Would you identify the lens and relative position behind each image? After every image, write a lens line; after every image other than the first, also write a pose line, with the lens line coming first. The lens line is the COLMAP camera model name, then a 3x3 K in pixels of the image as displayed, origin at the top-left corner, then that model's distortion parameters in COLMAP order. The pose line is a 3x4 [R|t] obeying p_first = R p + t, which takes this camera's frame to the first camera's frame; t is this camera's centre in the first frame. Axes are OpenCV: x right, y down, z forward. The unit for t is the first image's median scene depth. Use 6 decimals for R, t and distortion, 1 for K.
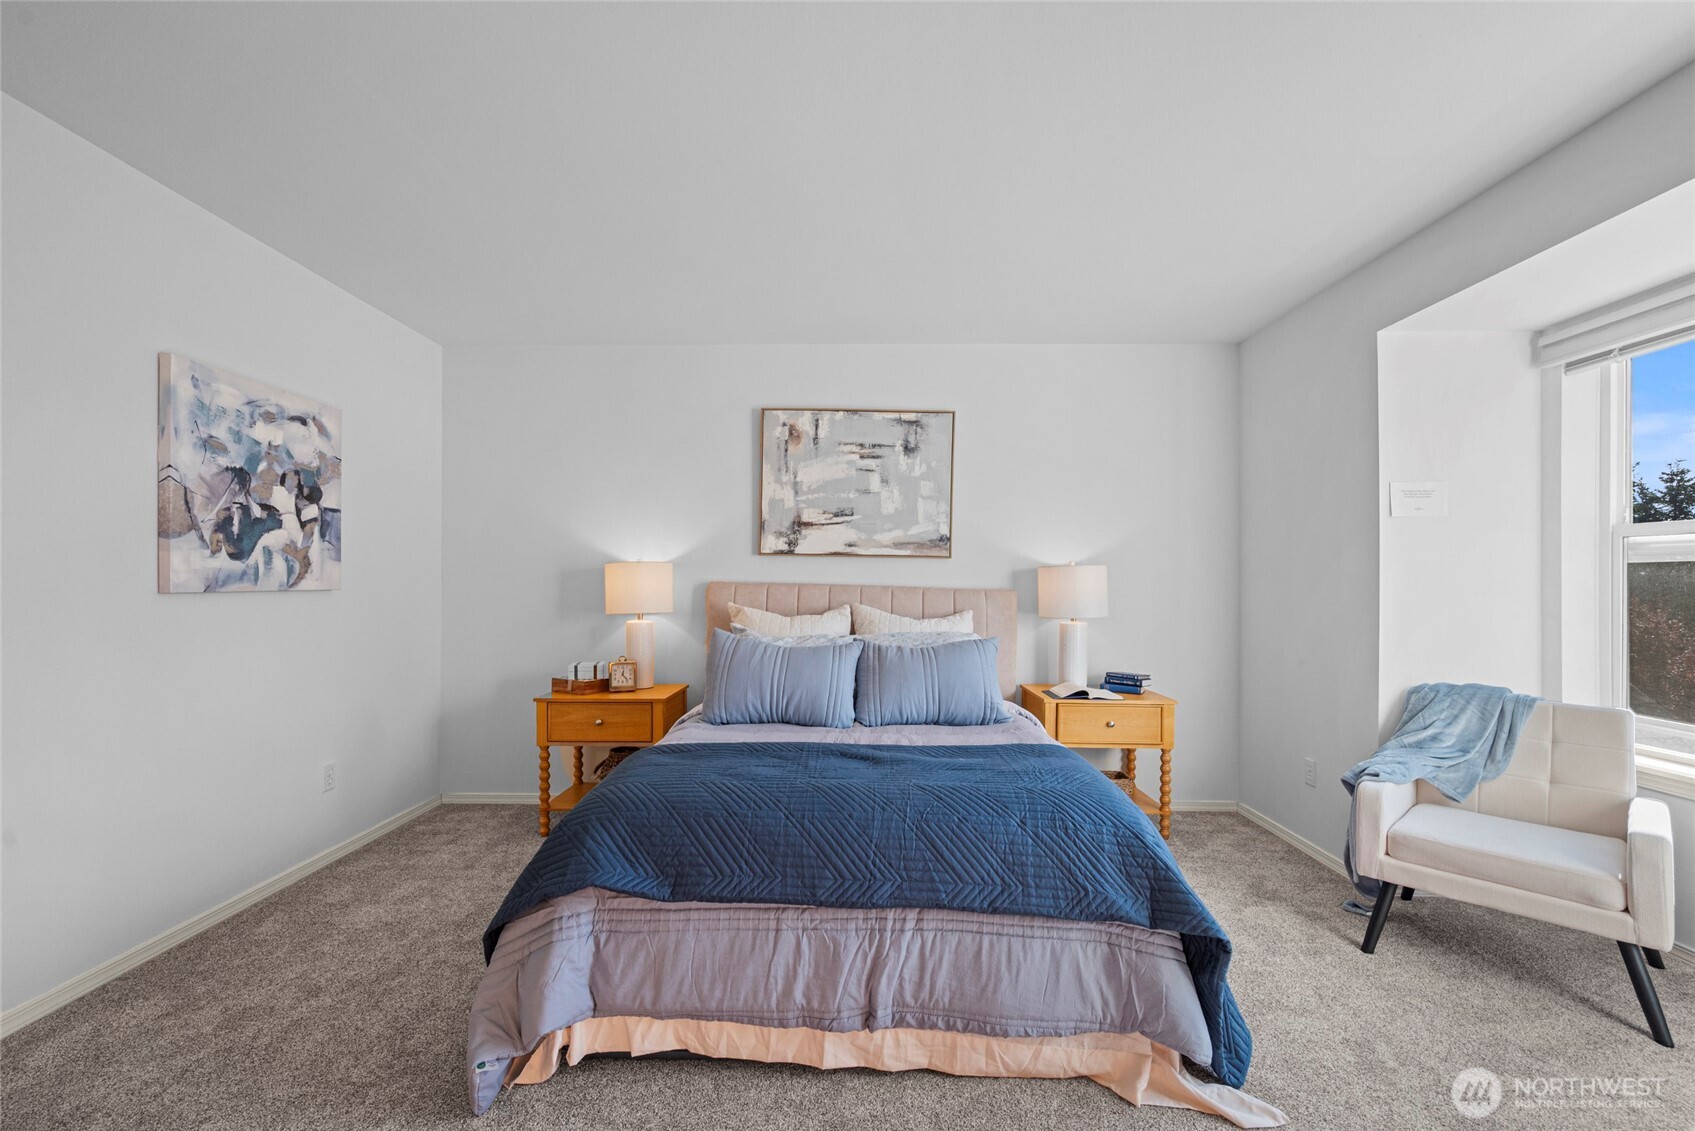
lens RADIAL K [[722.5, 0, 843.4], [0, 722.5, 575.4], [0, 0, 1]] dist [0.001383, 0.000678]
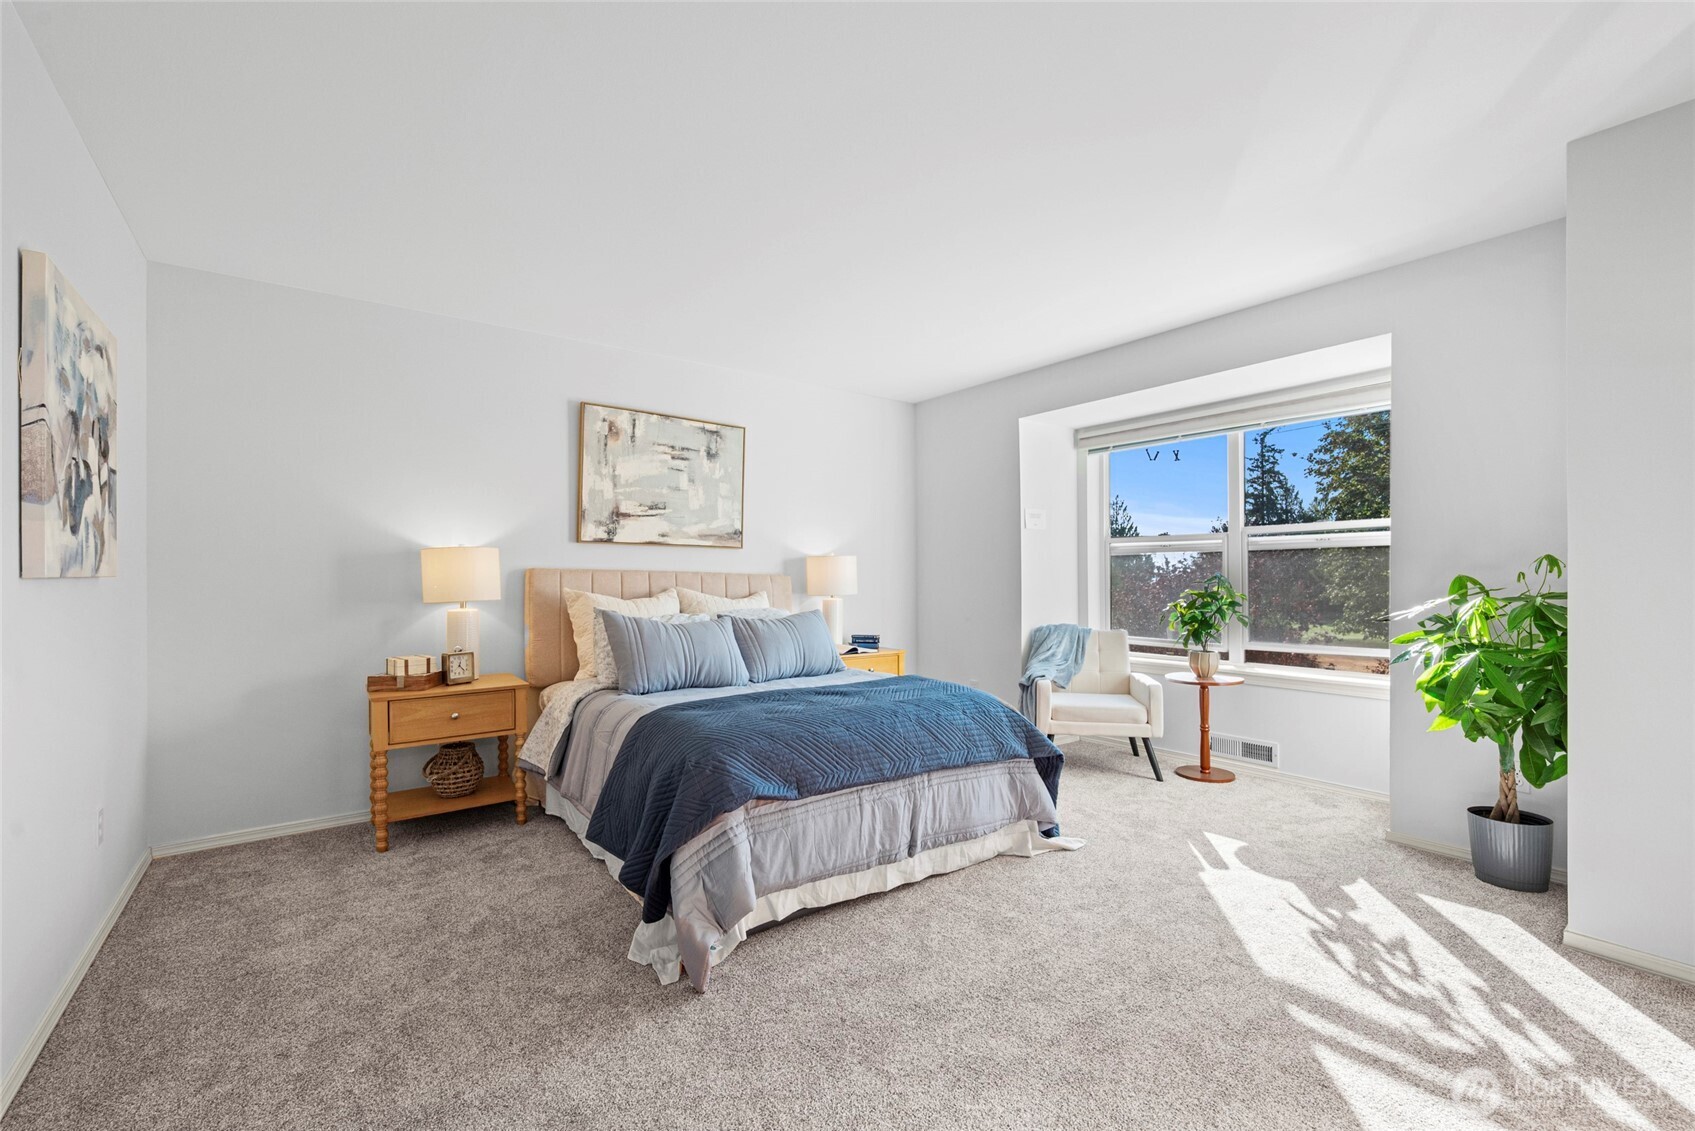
lens RADIAL K [[722.2, 0, 847.5], [0, 722.2, 565.5], [0, 0, 1]] dist [-0.000681, -0.000069]
pose [[0.785754, 0.002665, 0.618534, -0.499491], [0.000205, 0.999990, -0.004568, 0.010399], [-0.618540, 0.003716, 0.785745, -0.058150]]
